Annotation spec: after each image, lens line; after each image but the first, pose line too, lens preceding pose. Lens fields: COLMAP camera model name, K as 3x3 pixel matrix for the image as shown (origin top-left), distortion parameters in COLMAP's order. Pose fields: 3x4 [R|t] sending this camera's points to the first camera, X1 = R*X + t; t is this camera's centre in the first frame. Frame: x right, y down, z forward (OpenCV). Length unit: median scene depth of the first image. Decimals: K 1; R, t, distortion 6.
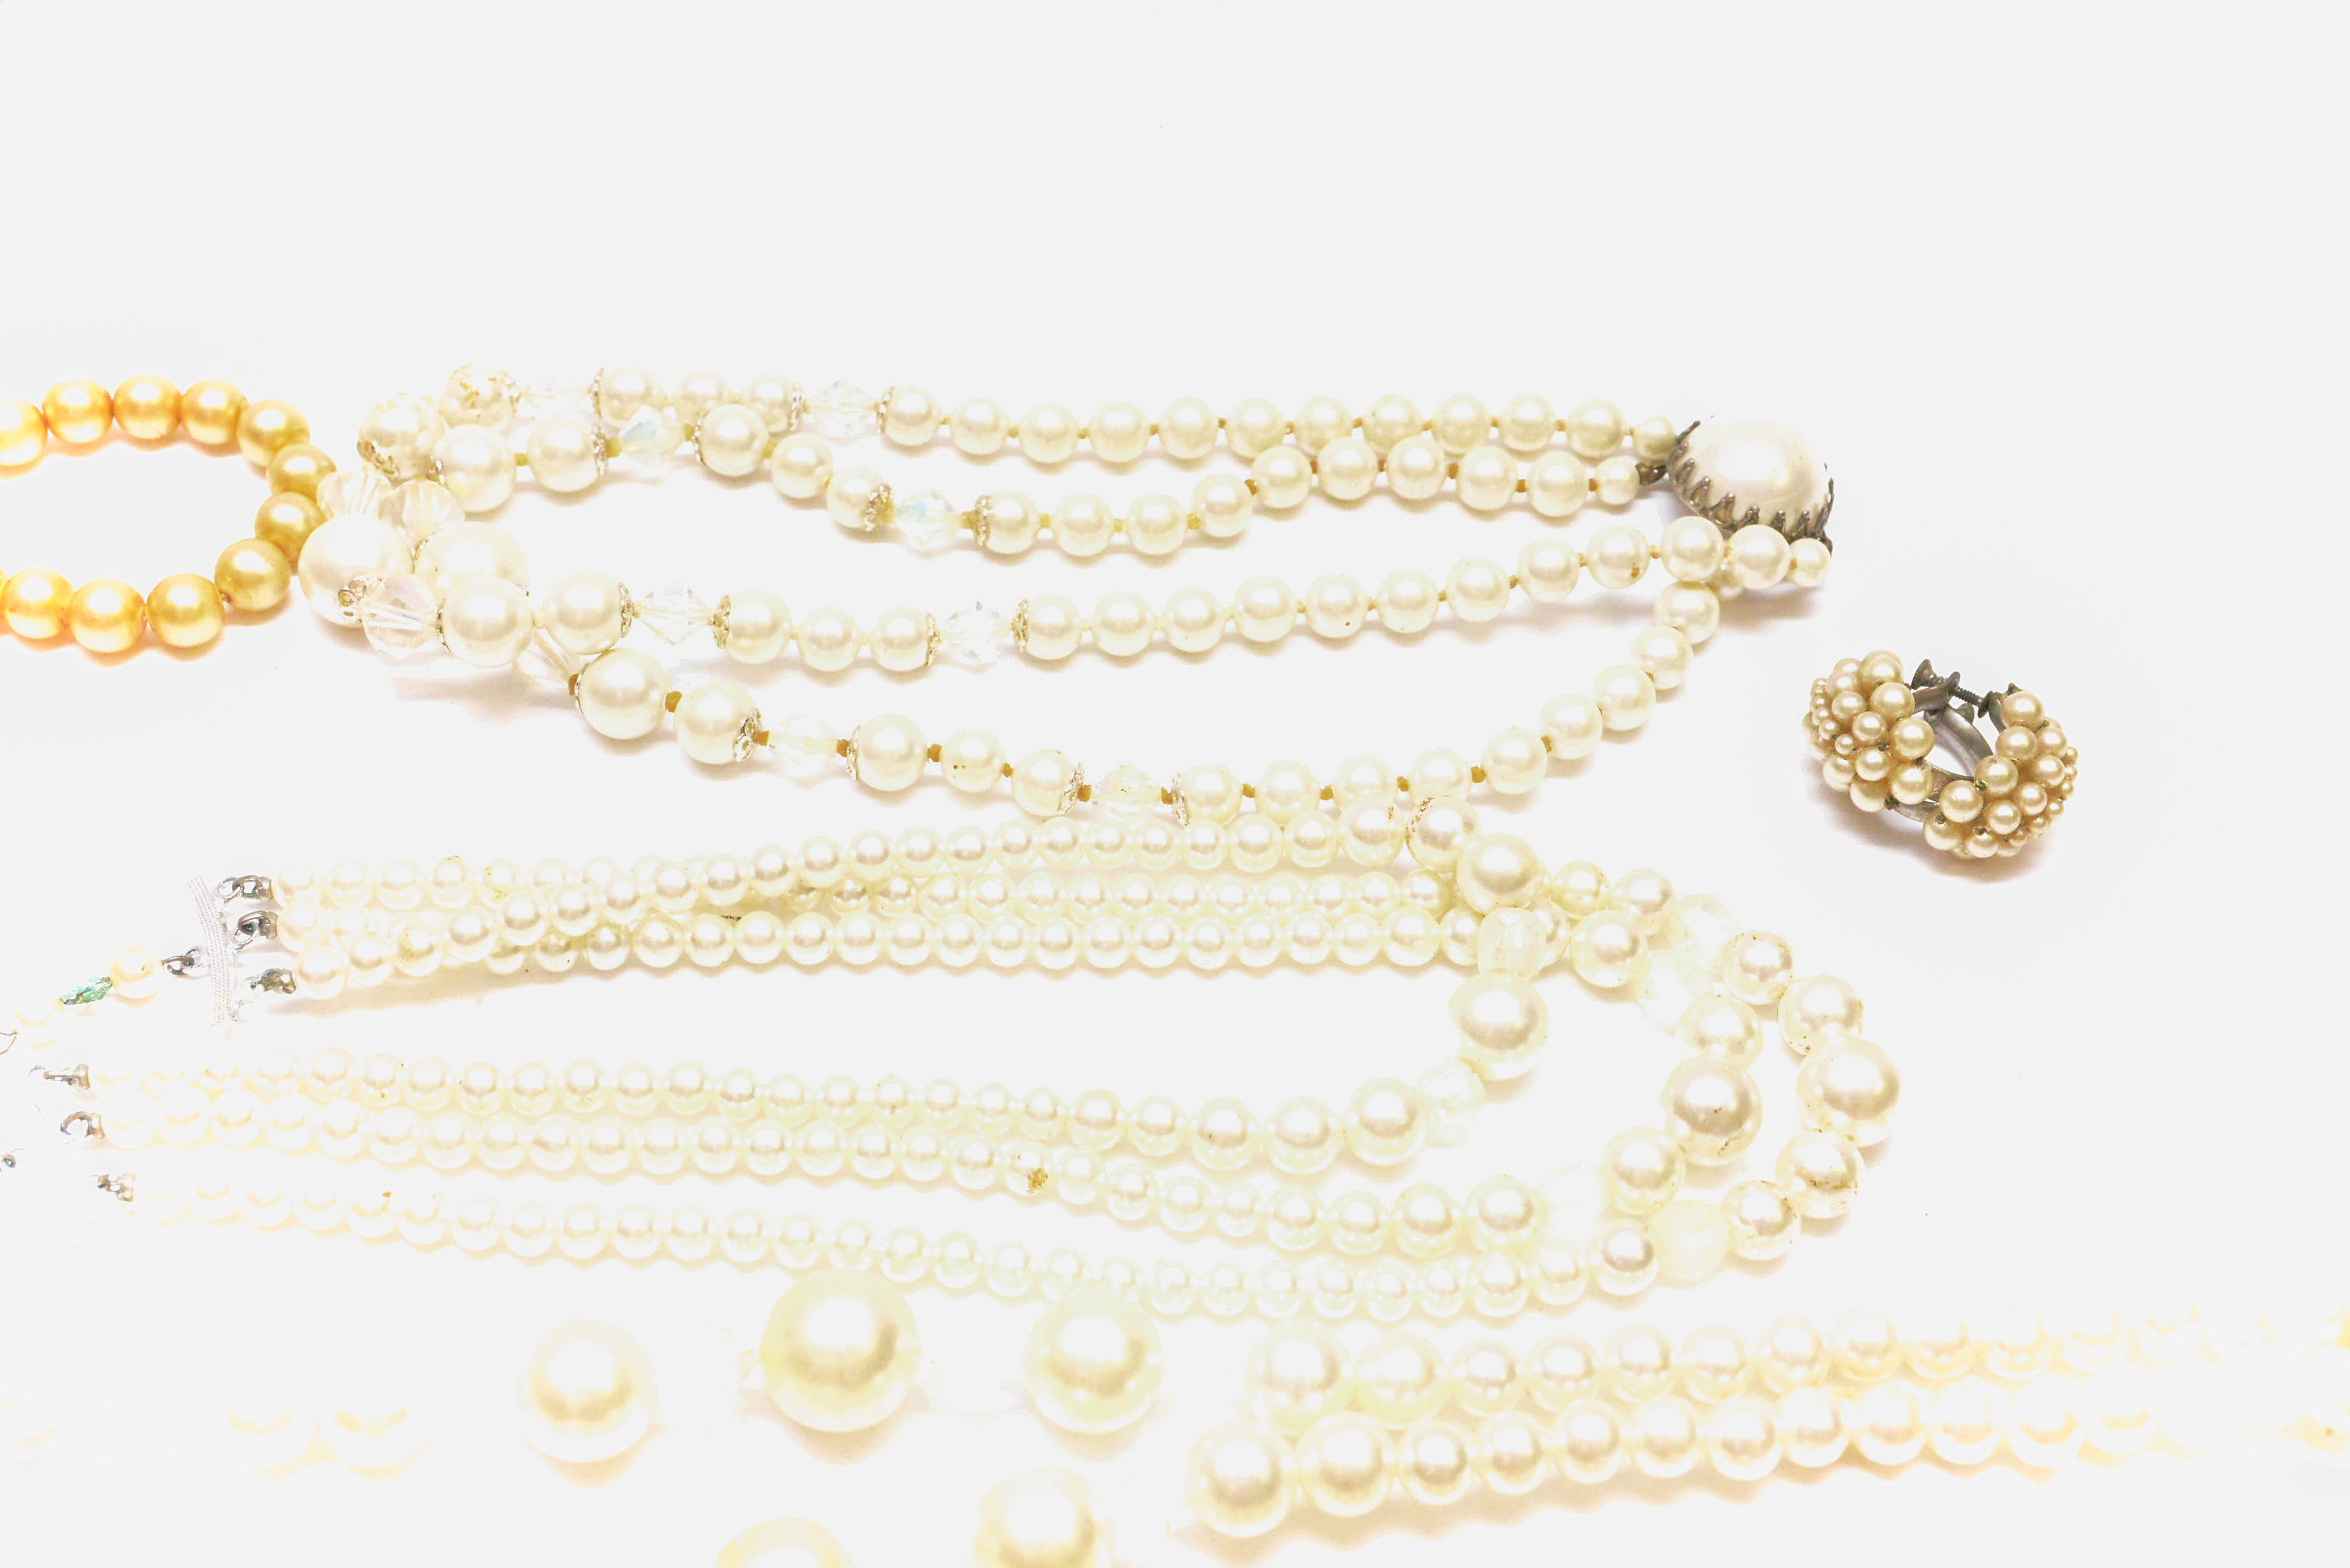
lens RADIAL K [[3059.2, 0, 1175.0], [0, 3059.2, 784.0], [0, 0, 1]] dist [0.006181, 0.065863]
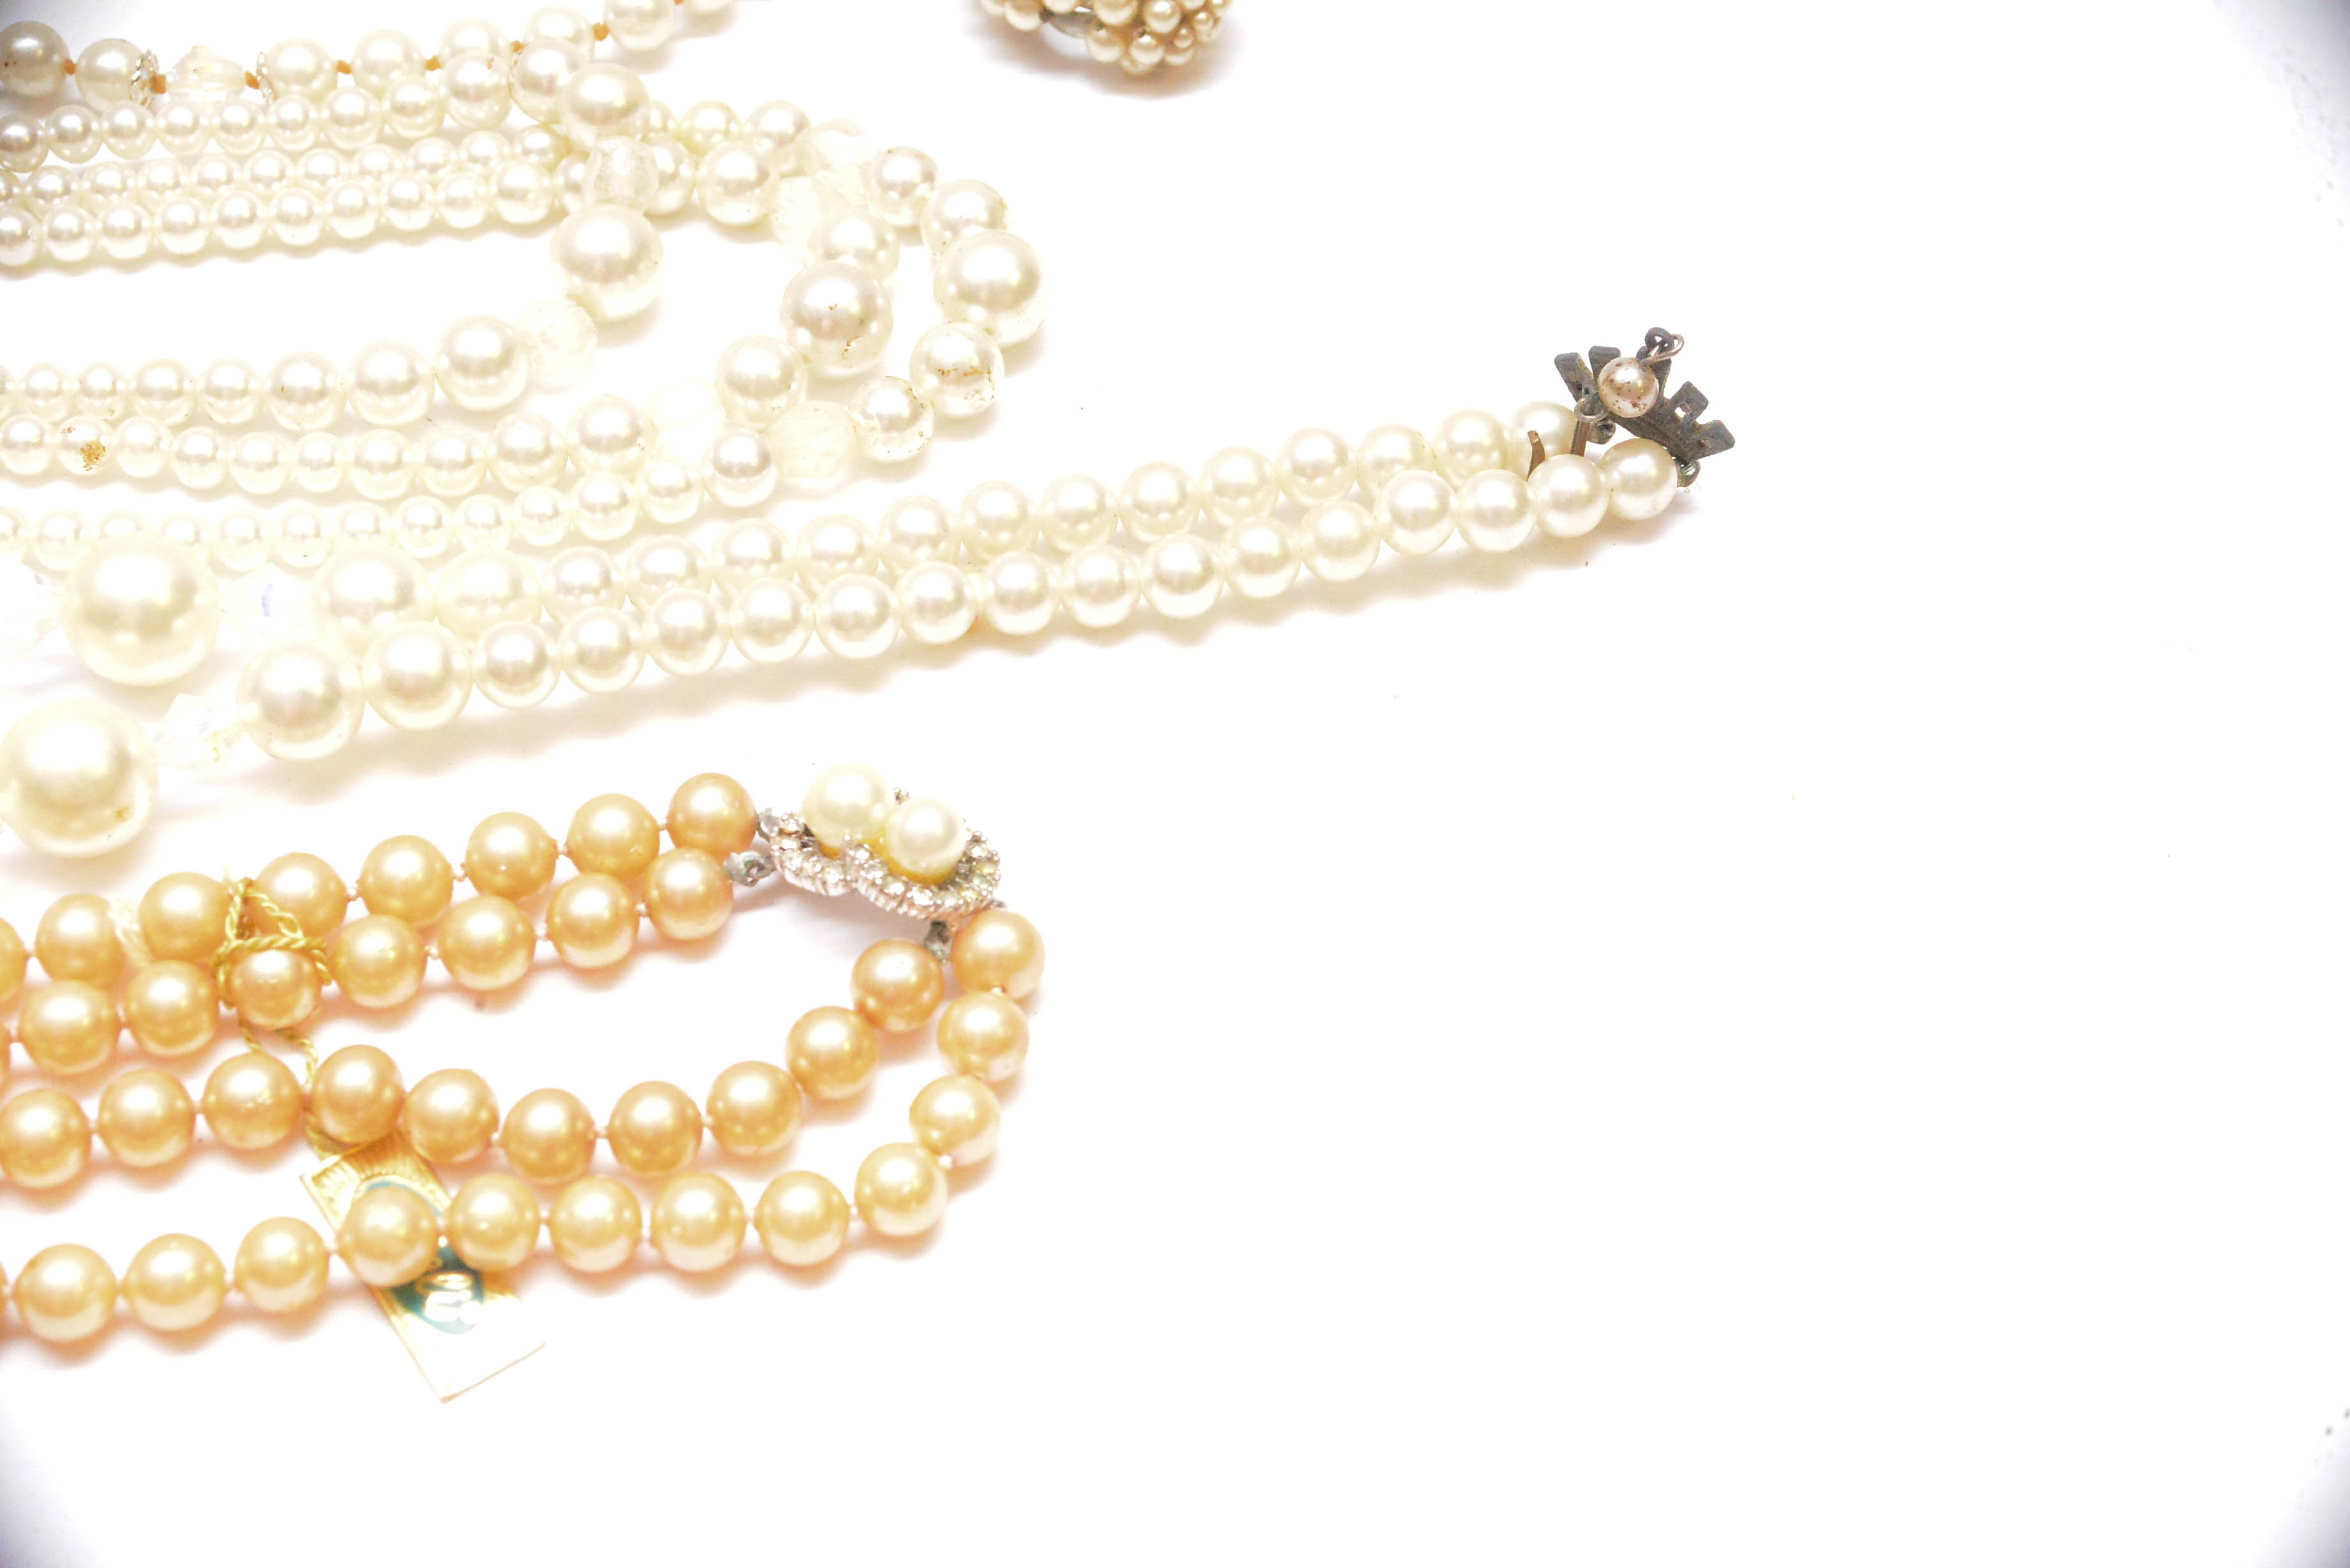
lens RADIAL K [[3383.0, 0, 1175.0], [0, 3383.0, 784.0], [0, 0, 1]] dist [0.012427, -0.009325]
pose [[0.991350, -0.108767, 0.073449, 0.175953], [0.106238, 0.993633, 0.037511, 0.207496], [-0.077062, -0.029383, 0.996593, -0.030831]]
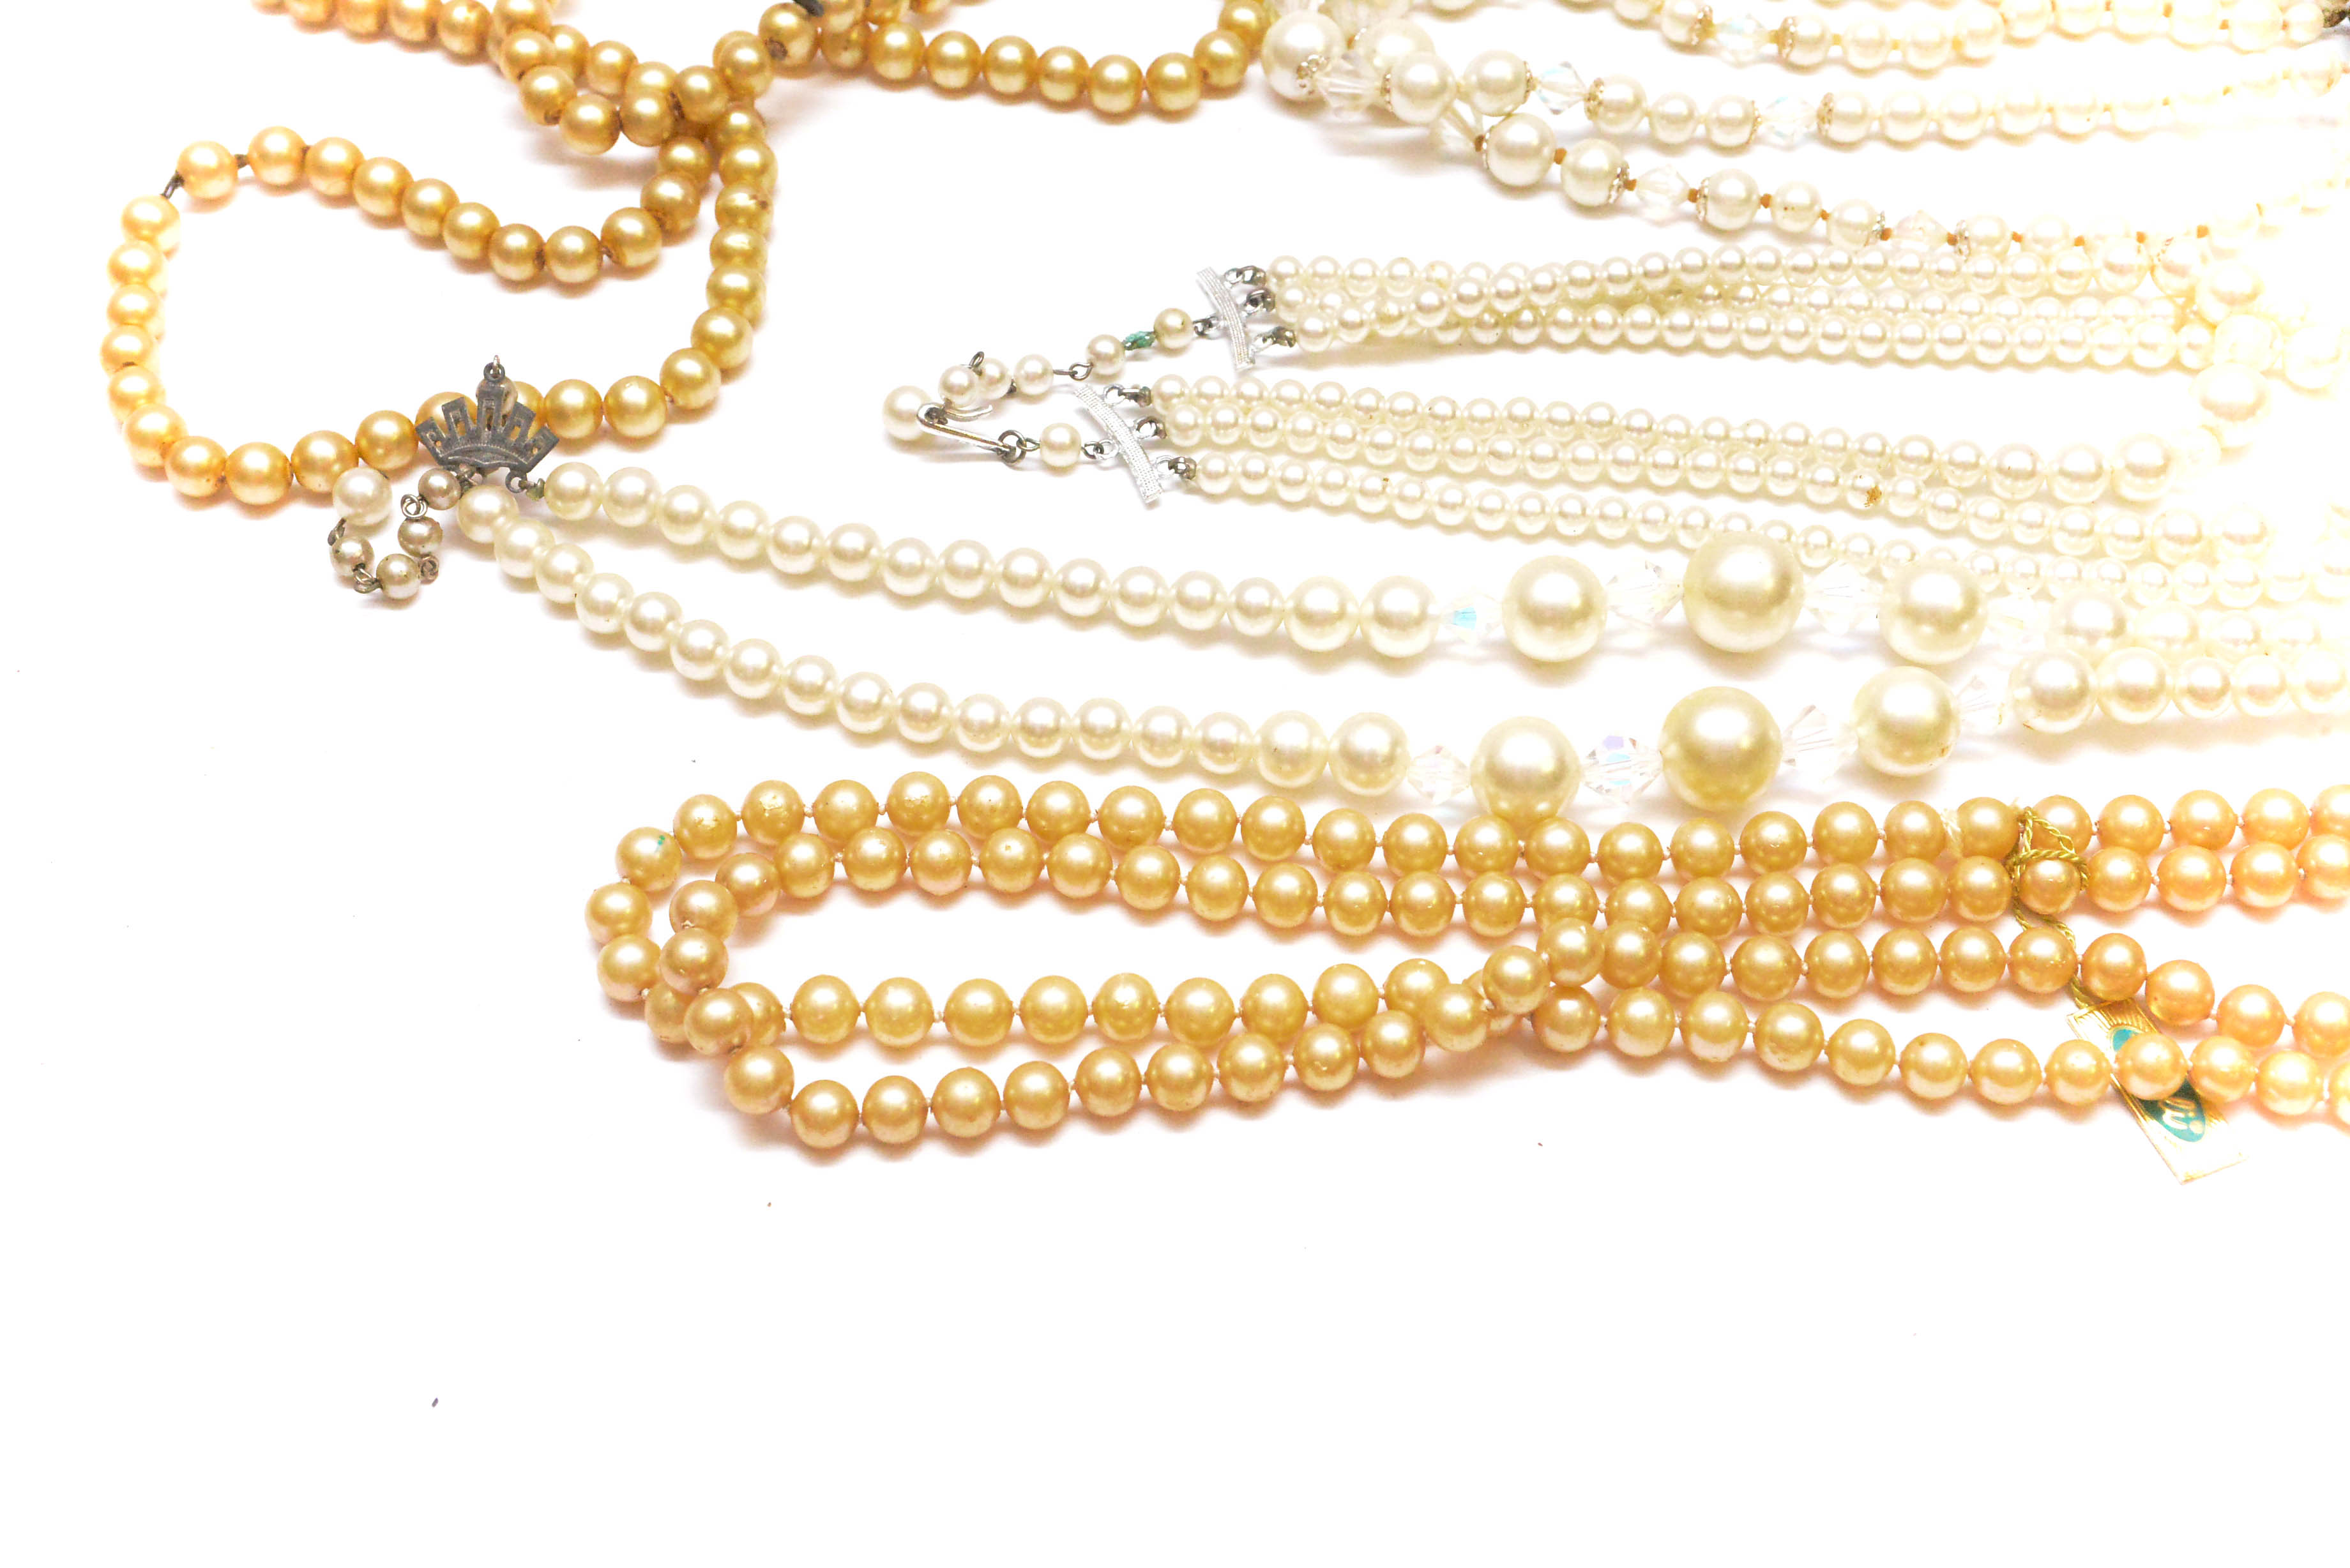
lens RADIAL K [[3059.2, 0, 1175.0], [0, 3059.2, 784.0], [0, 0, 1]] dist [0.006181, 0.065863]
pose [[0.994715, 0.043764, -0.092875, -0.198909], [-0.040892, 0.998632, 0.032599, 0.205620], [0.094175, -0.028629, 0.995144, -0.305365]]
